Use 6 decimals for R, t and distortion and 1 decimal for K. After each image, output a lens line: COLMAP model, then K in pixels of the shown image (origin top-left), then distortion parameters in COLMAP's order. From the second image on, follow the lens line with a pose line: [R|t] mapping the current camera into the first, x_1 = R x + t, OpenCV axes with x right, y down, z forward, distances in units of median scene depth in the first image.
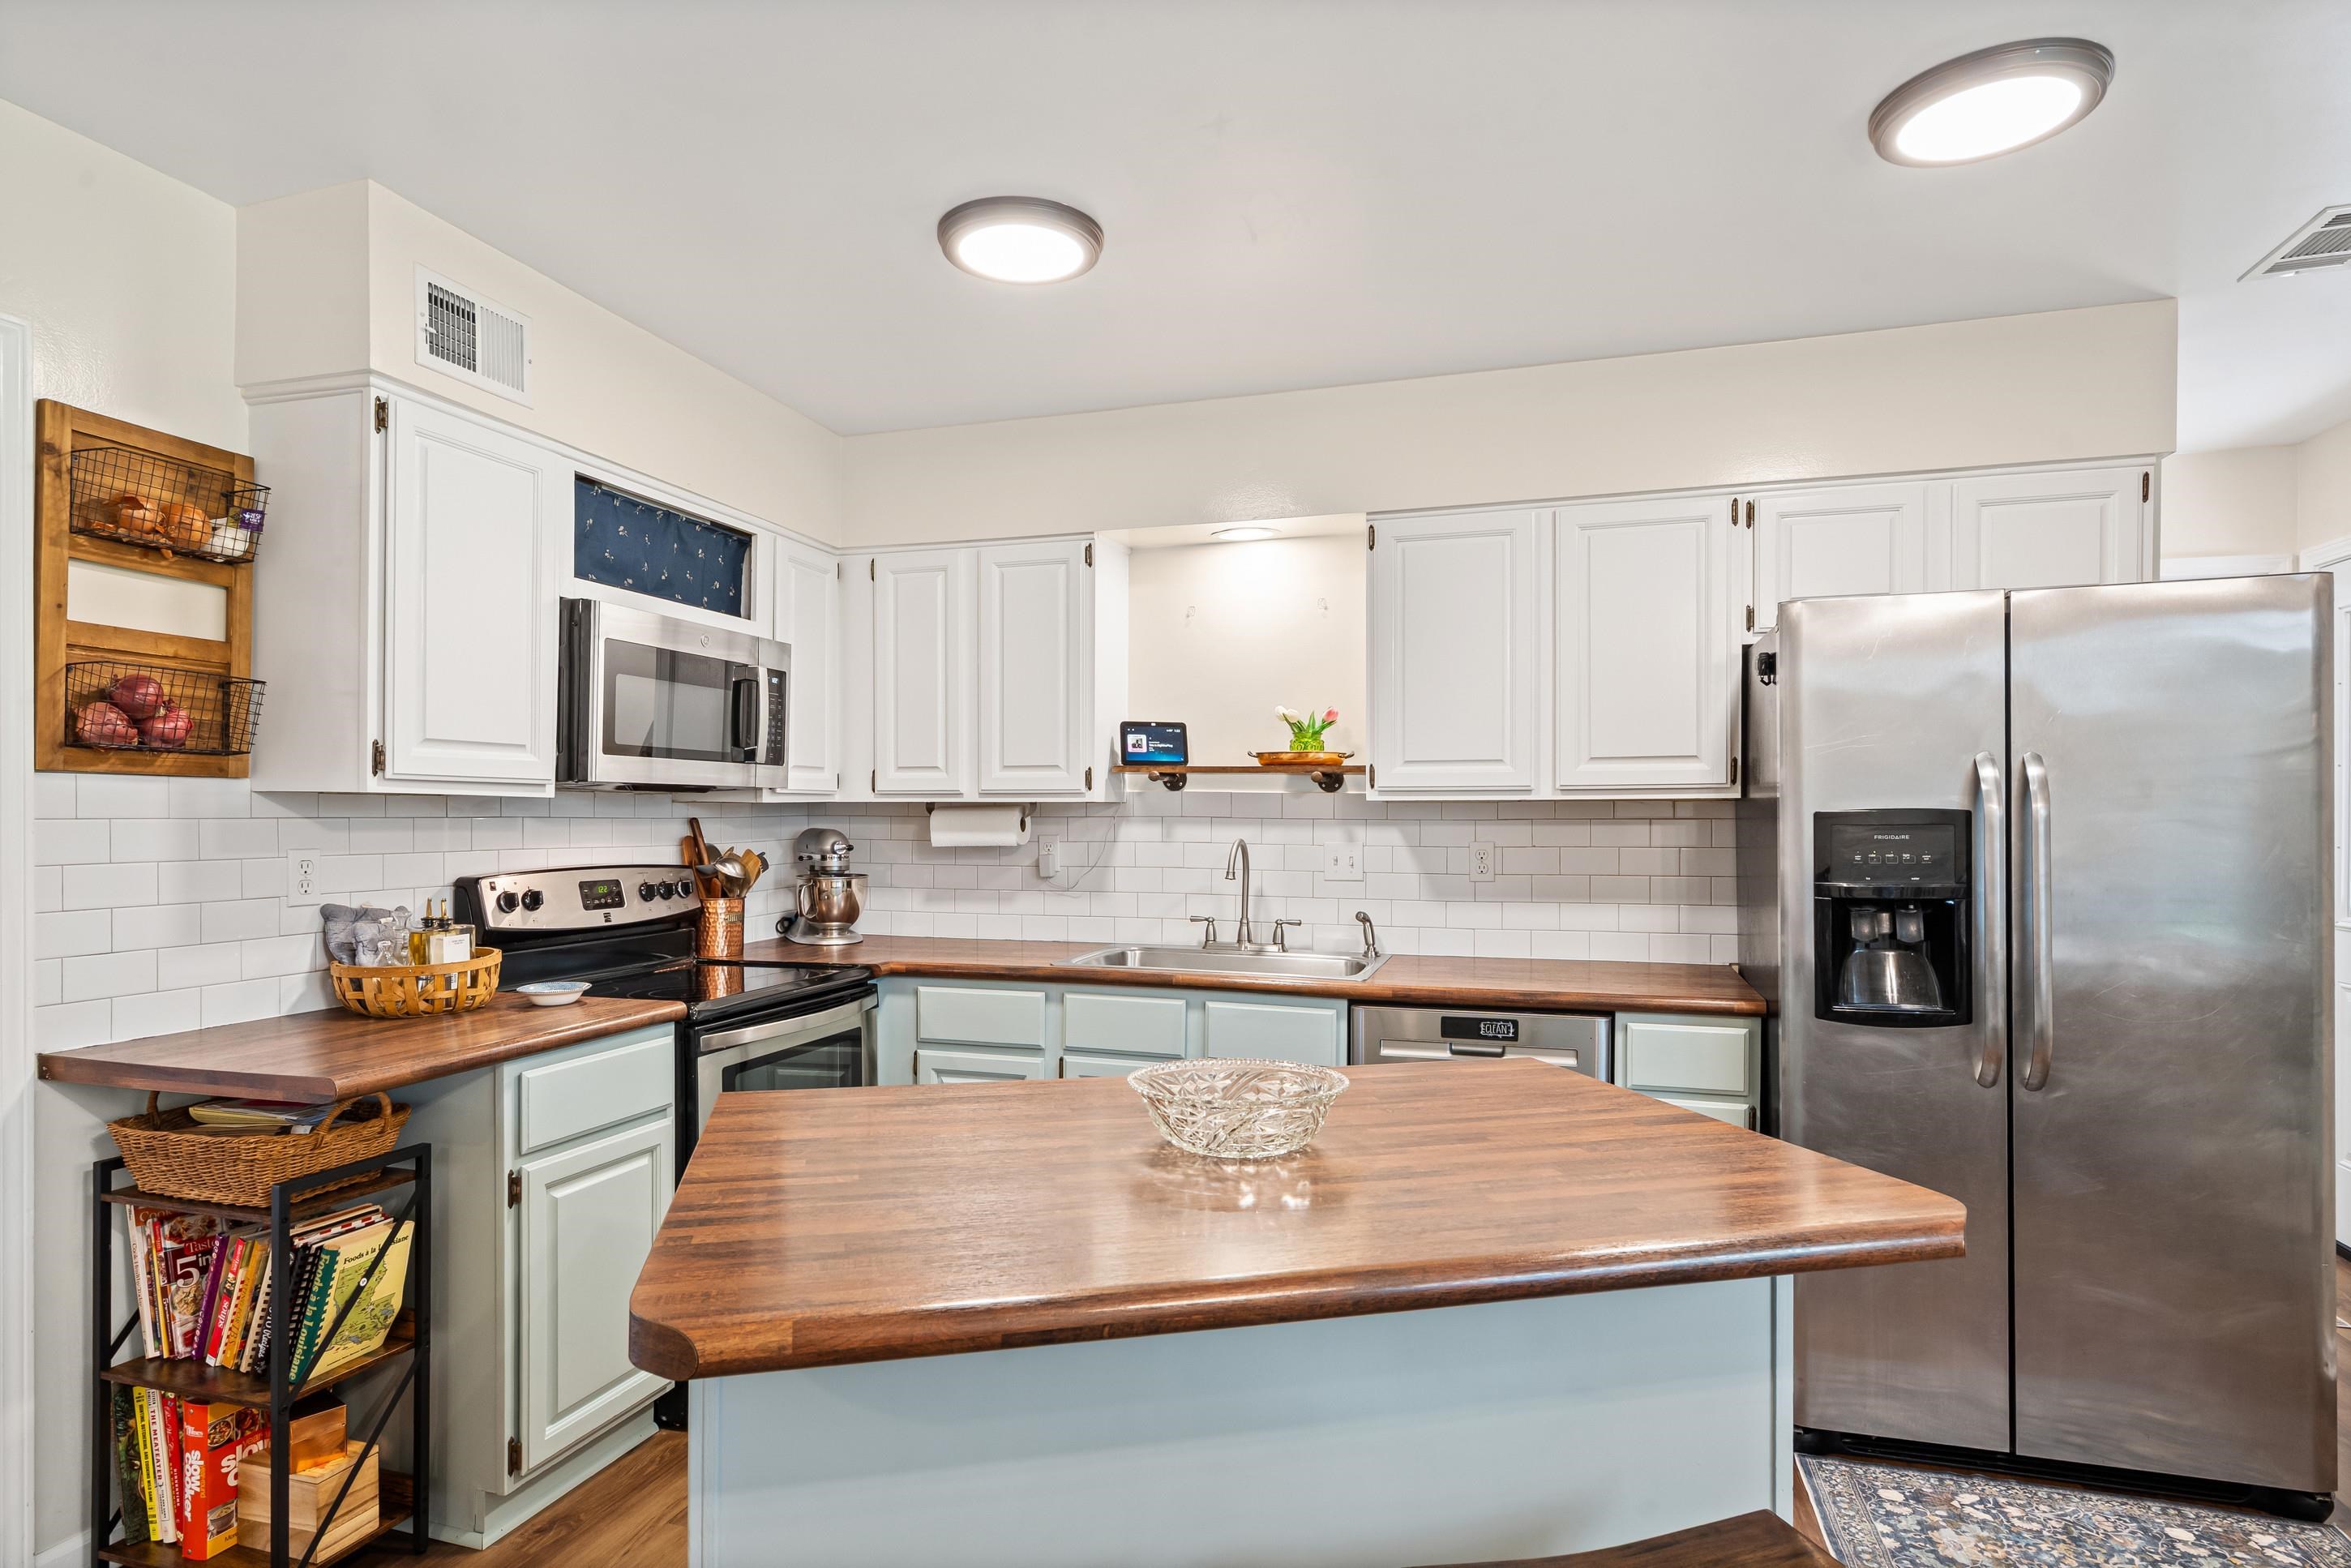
lens RADIAL K [[1287.3, 0, 1170.8], [0, 1287.3, 792.5], [0, 0, 1]] dist [0.023239, 0.000428]
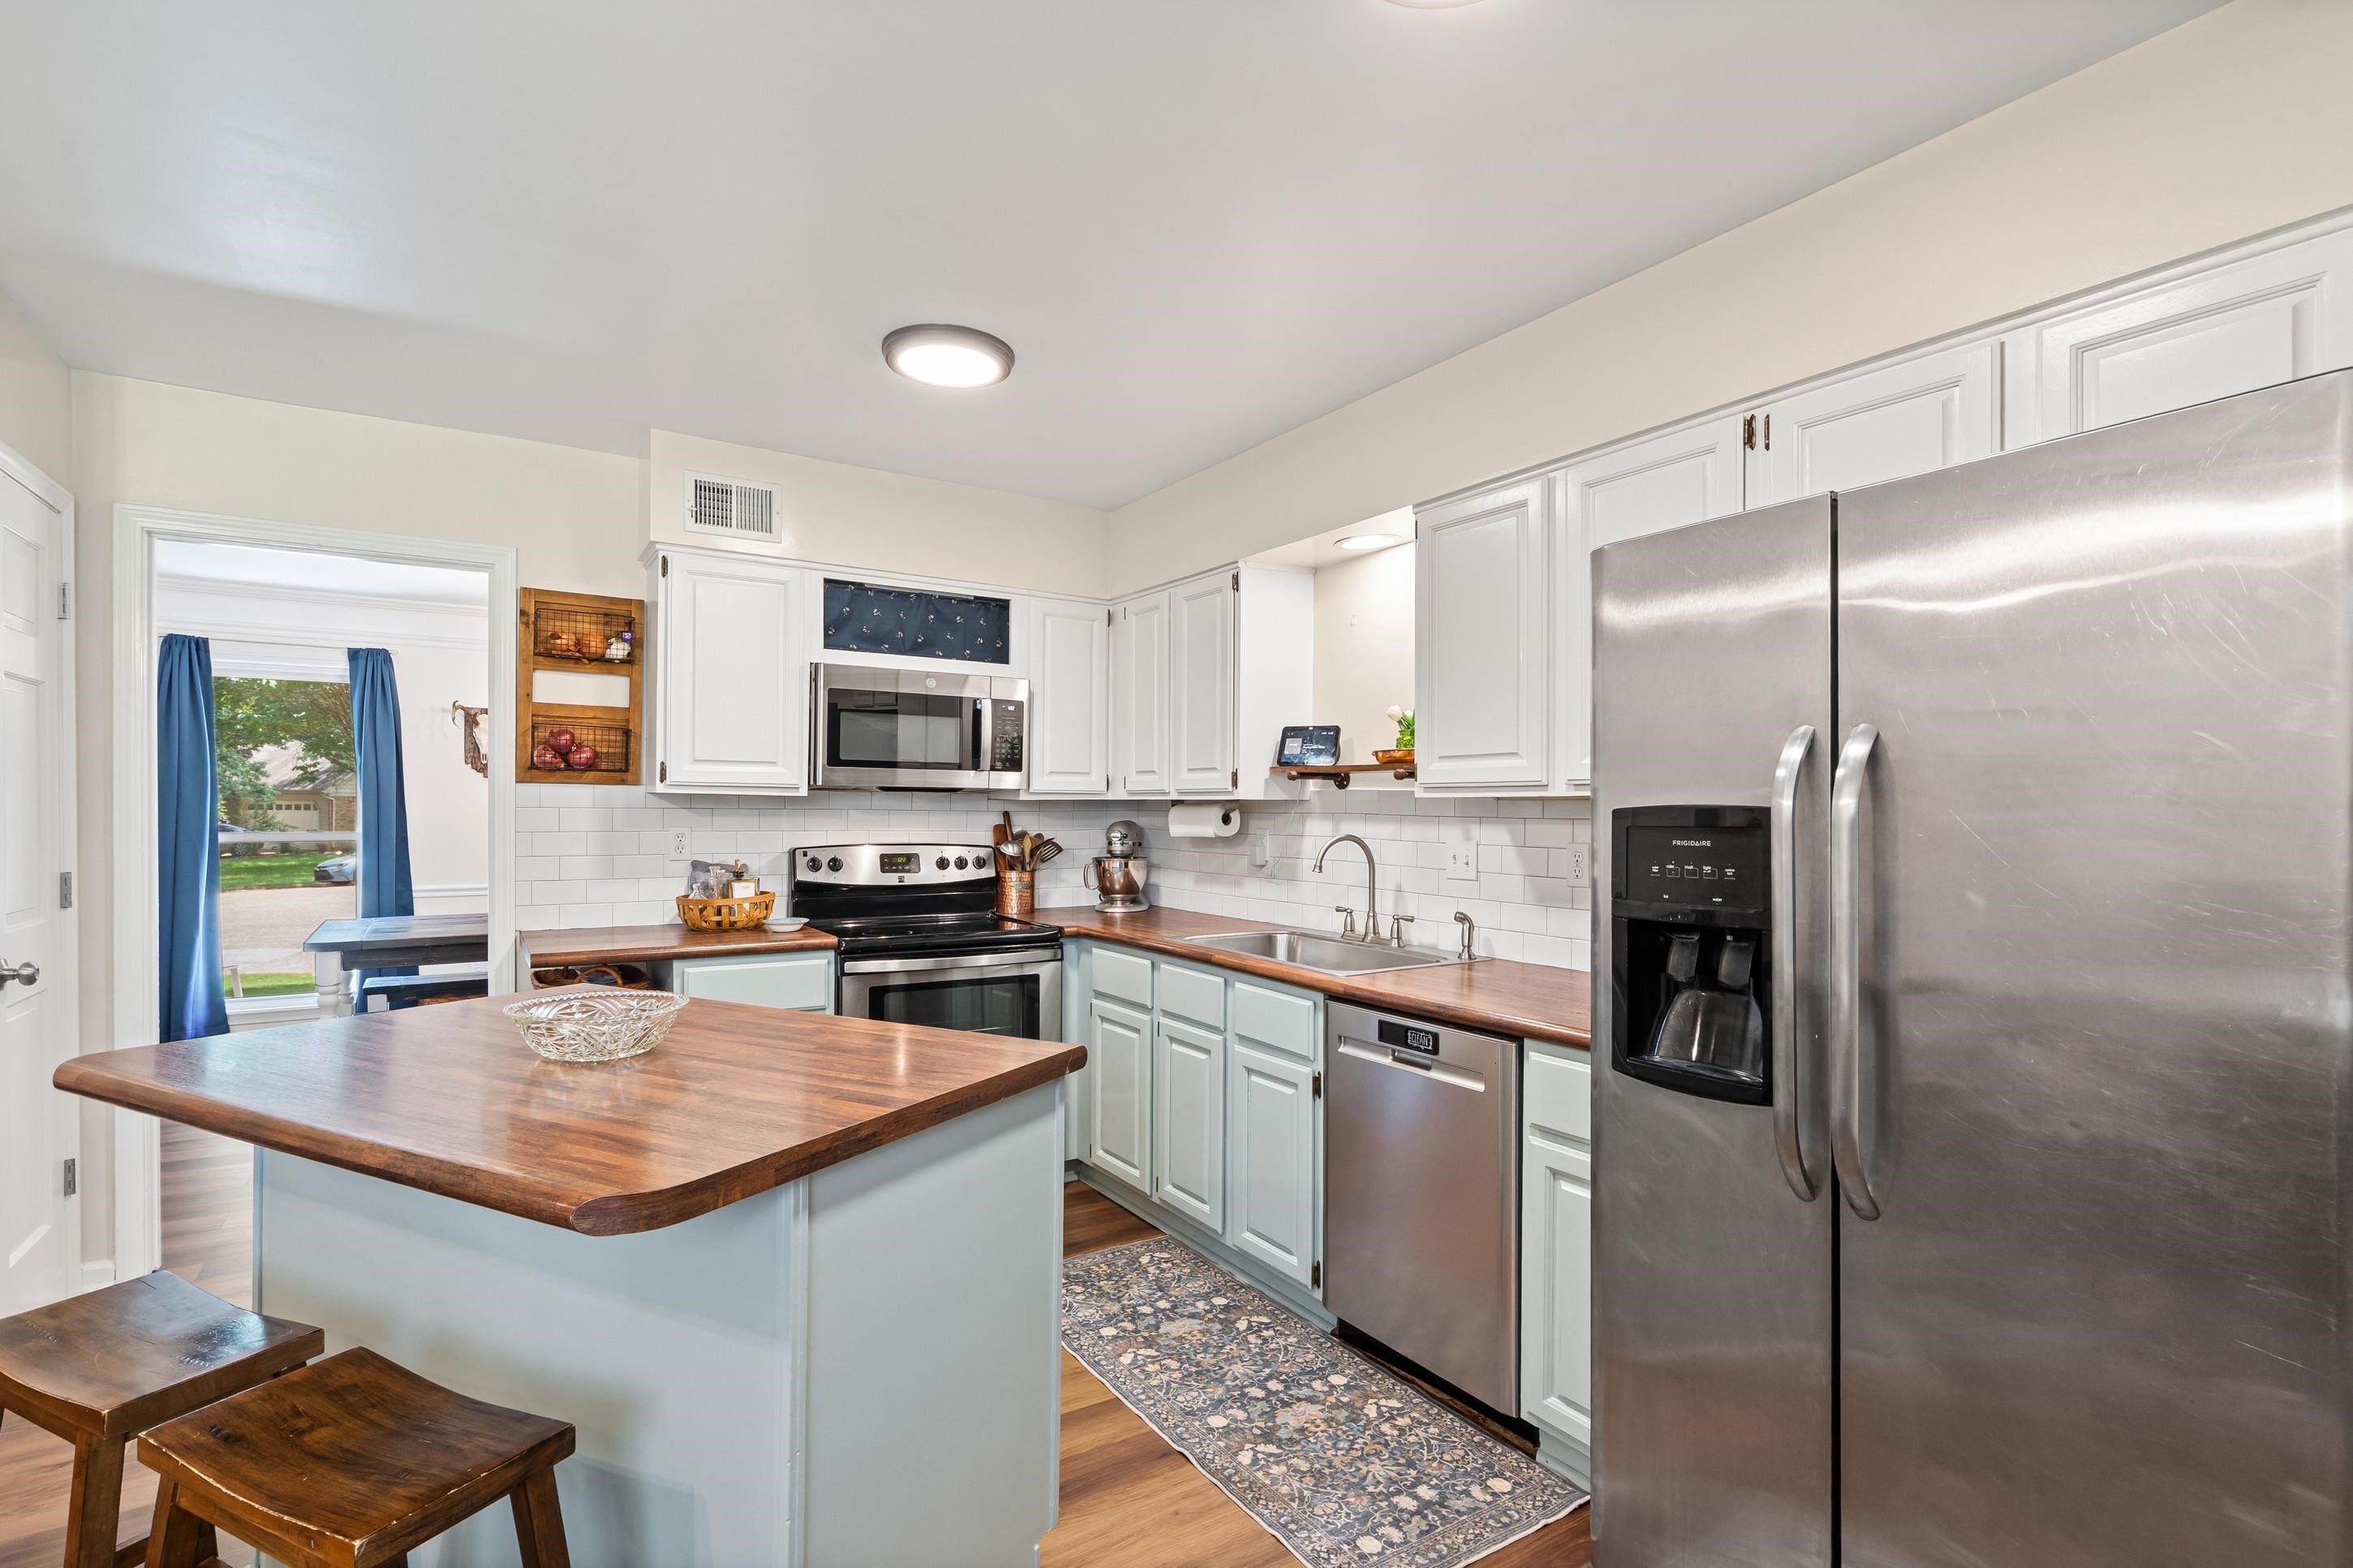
lens RADIAL K [[1101.9, 0, 1181.1], [0, 1101.9, 797.1], [0, 0, 1]] dist [0.003397, -0.000234]
pose [[0.765436, -0.002077, -0.643508, 0.586042], [0.003729, 0.999992, 0.001208, 0.004319], [0.643501, -0.003325, 0.765438, 0.252192]]
